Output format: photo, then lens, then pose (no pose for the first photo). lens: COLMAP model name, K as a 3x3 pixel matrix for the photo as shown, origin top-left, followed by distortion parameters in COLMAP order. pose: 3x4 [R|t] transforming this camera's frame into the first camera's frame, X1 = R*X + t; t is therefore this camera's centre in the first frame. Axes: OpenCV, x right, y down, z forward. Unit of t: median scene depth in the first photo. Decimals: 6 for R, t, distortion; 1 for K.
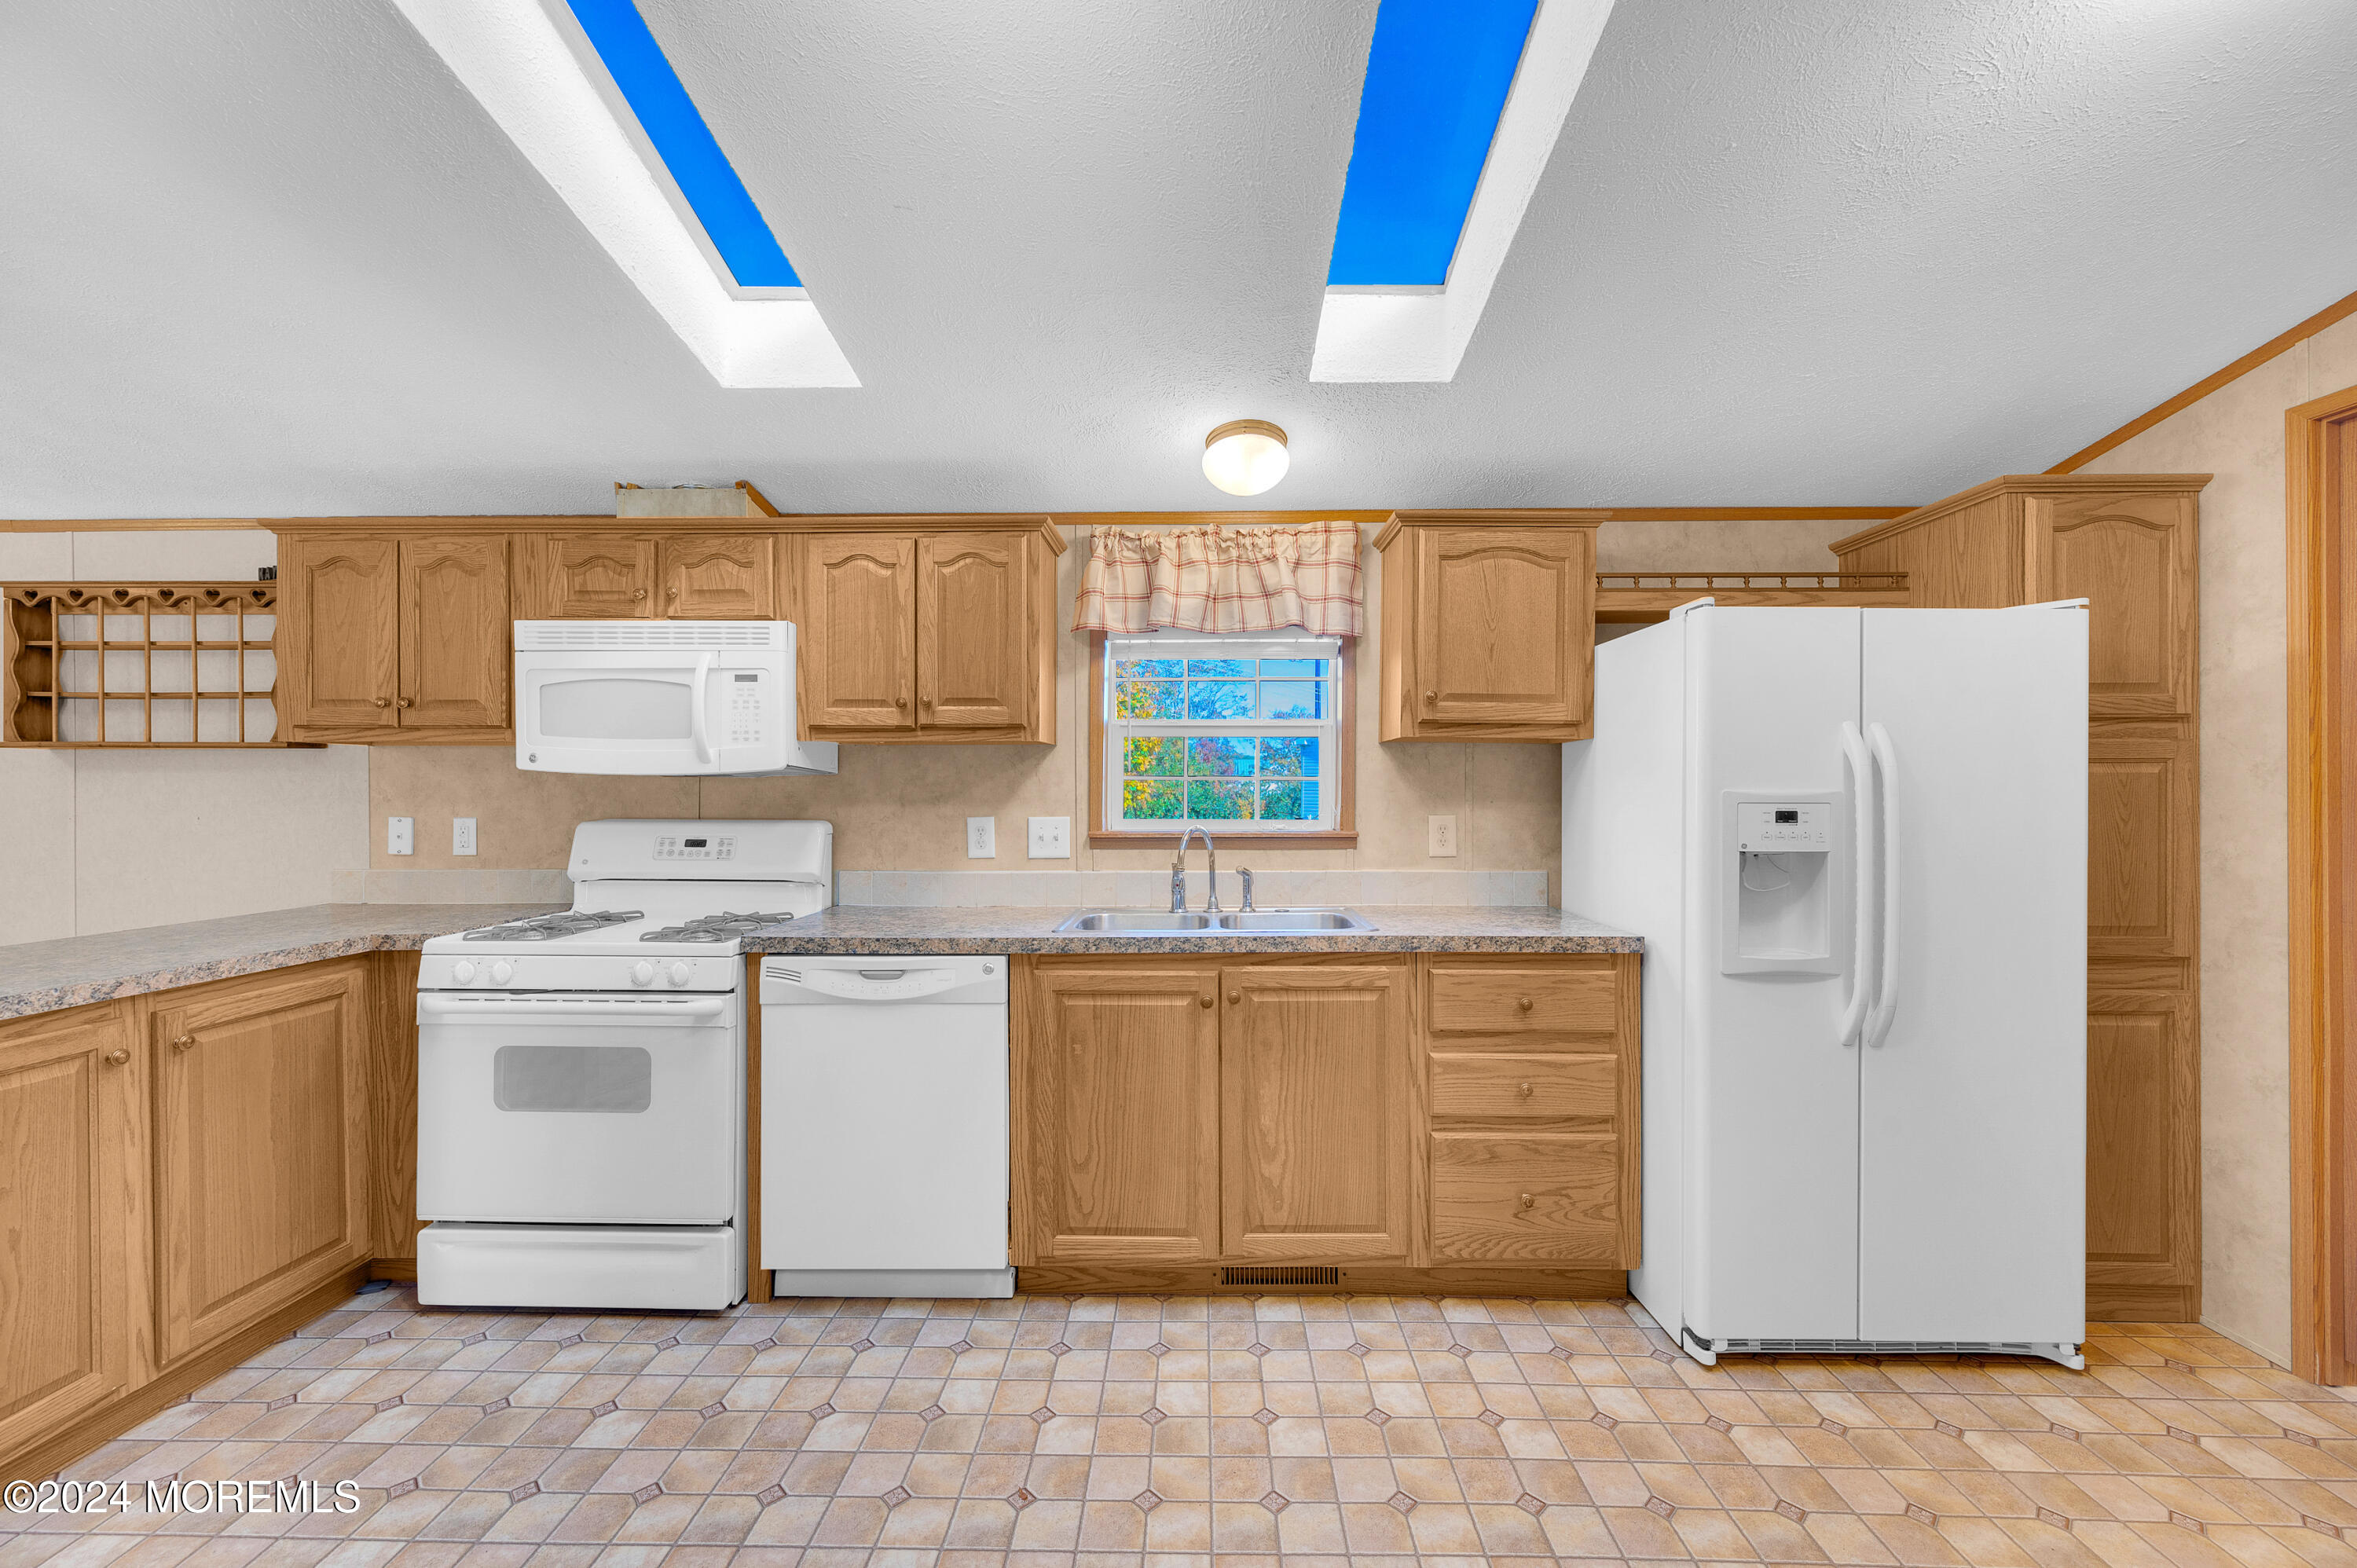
lens RADIAL K [[943.3, 0, 1192.1], [0, 943.3, 805.9], [0, 0, 1]] dist [-0.008640, -0.000149]
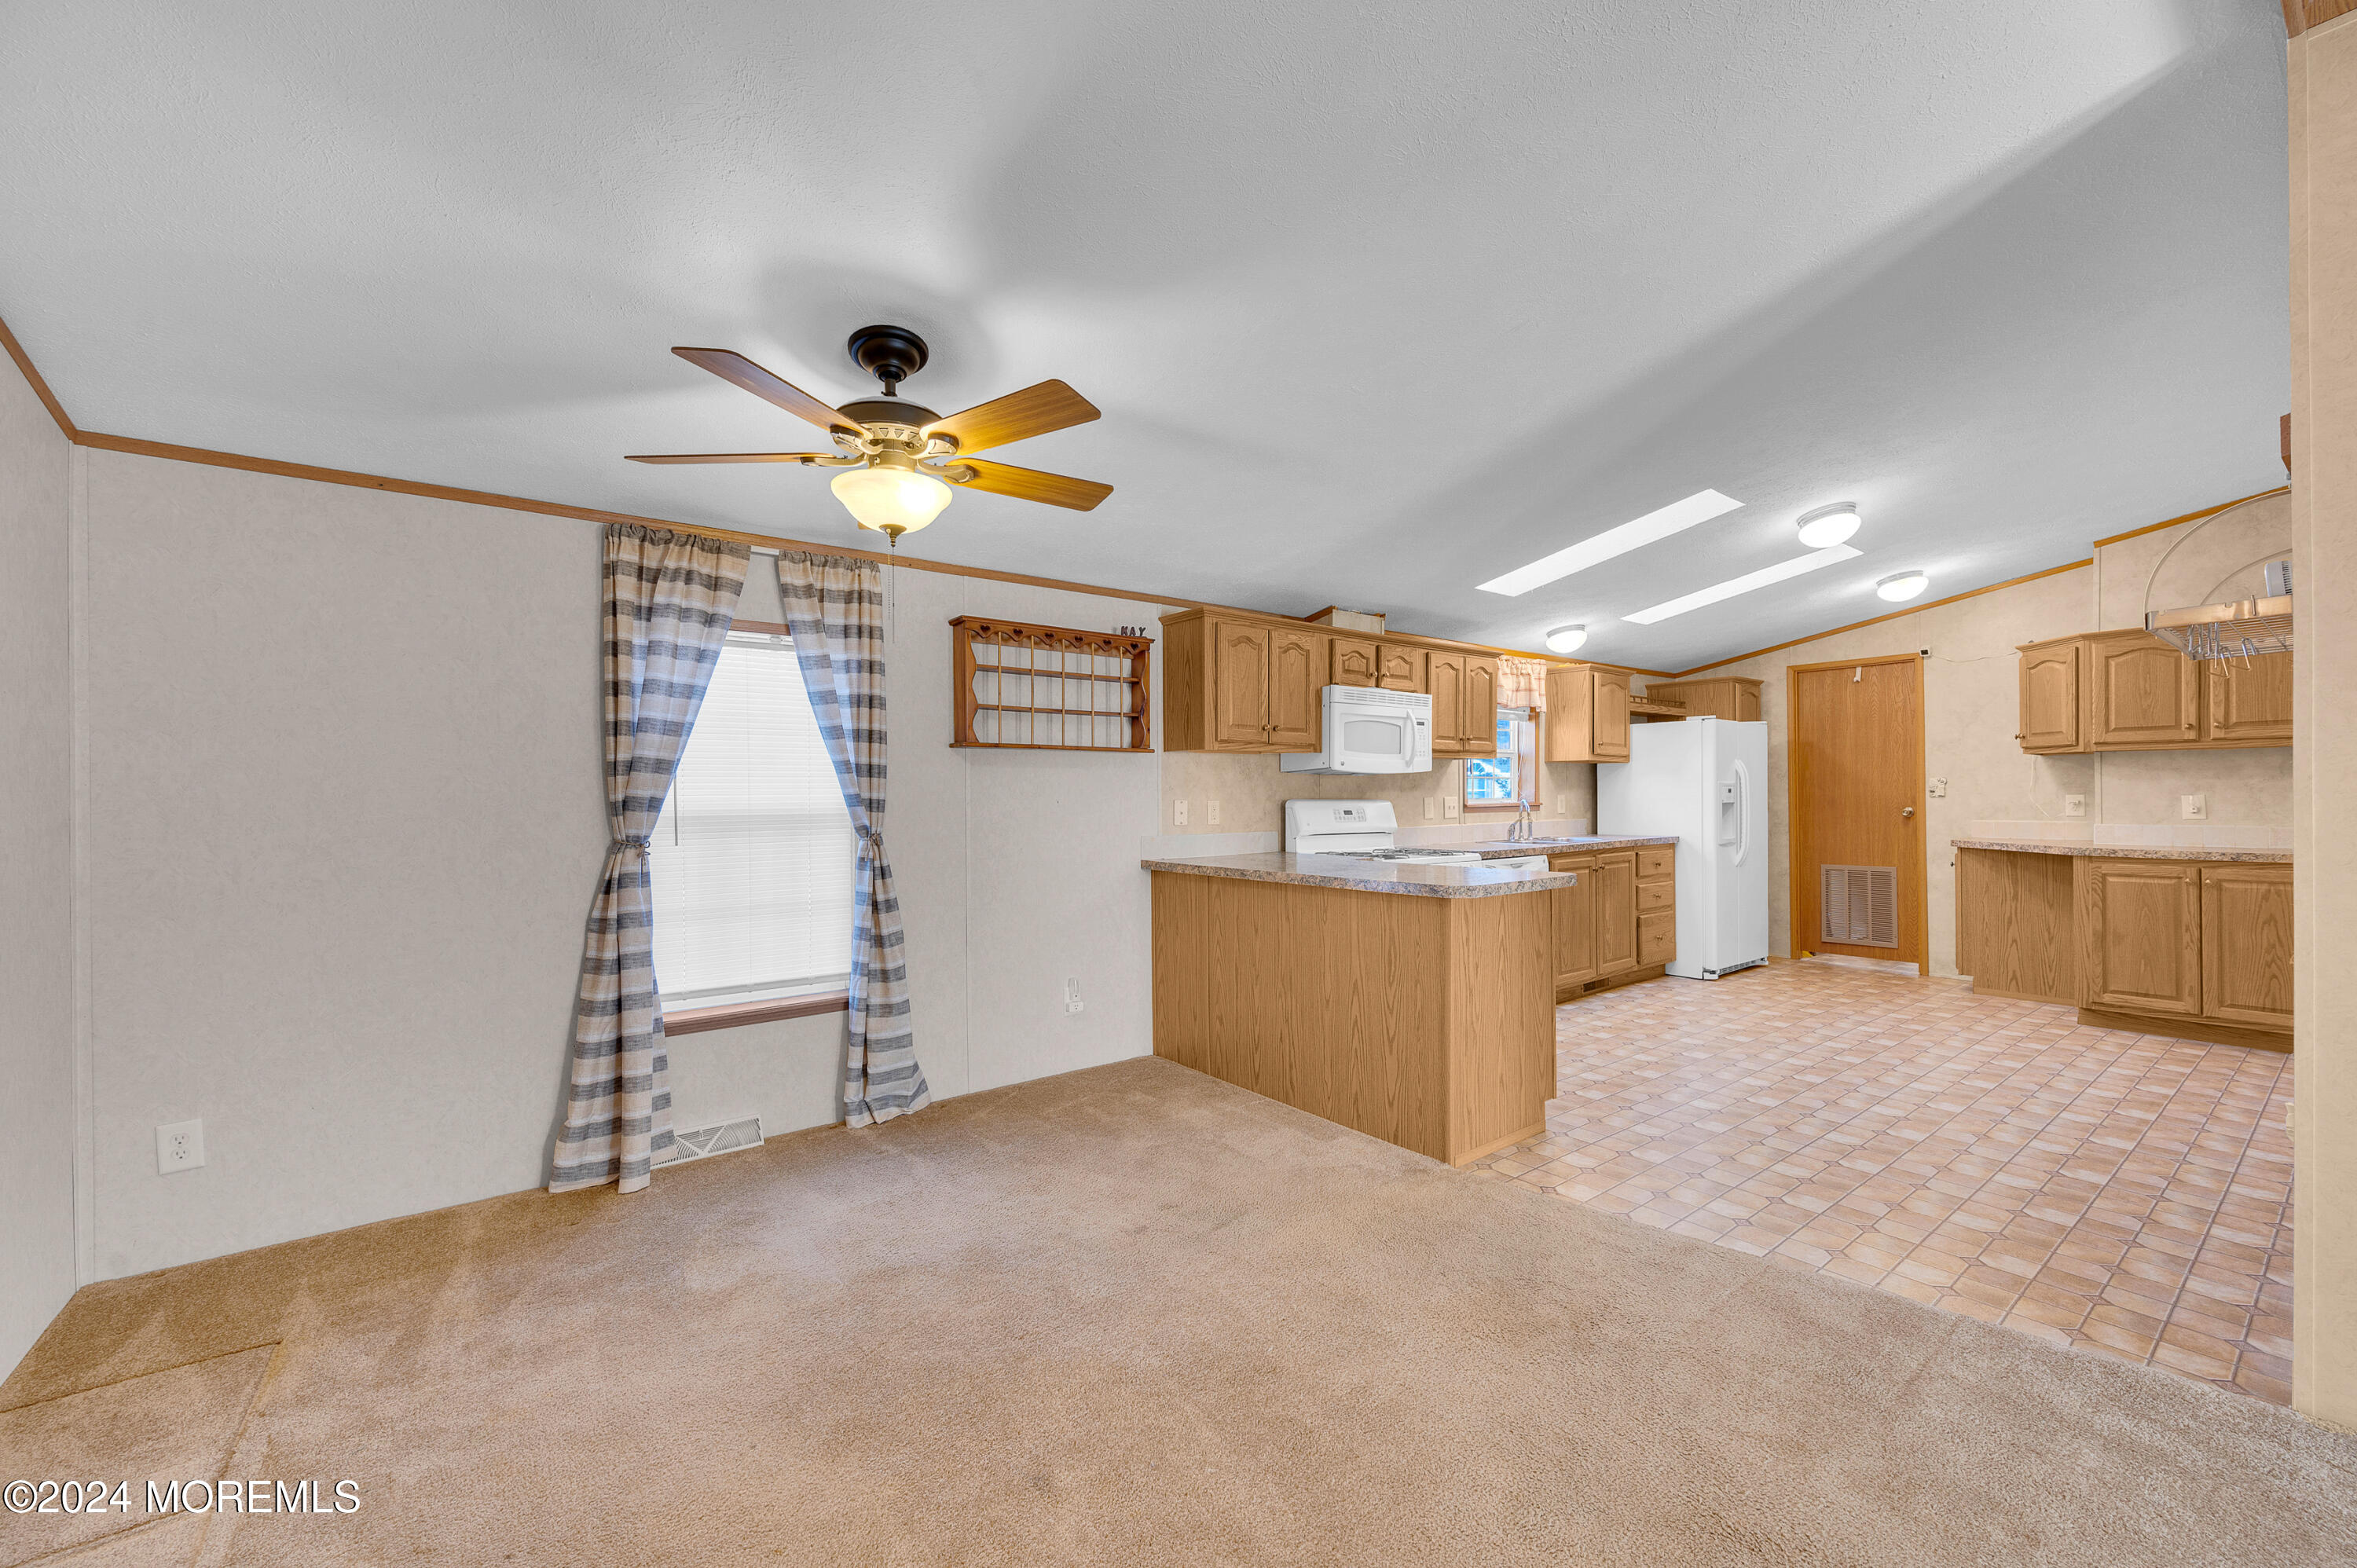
lens RADIAL K [[926.1, 0, 1186.4], [0, 926.1, 792.4], [0, 0, 1]] dist [0.001628, -0.000220]
pose [[0.782268, -0.004356, 0.622927, -1.845708], [0.015035, 0.999816, -0.011888, 0.018712], [-0.622761, 0.018665, 0.782190, -0.165709]]
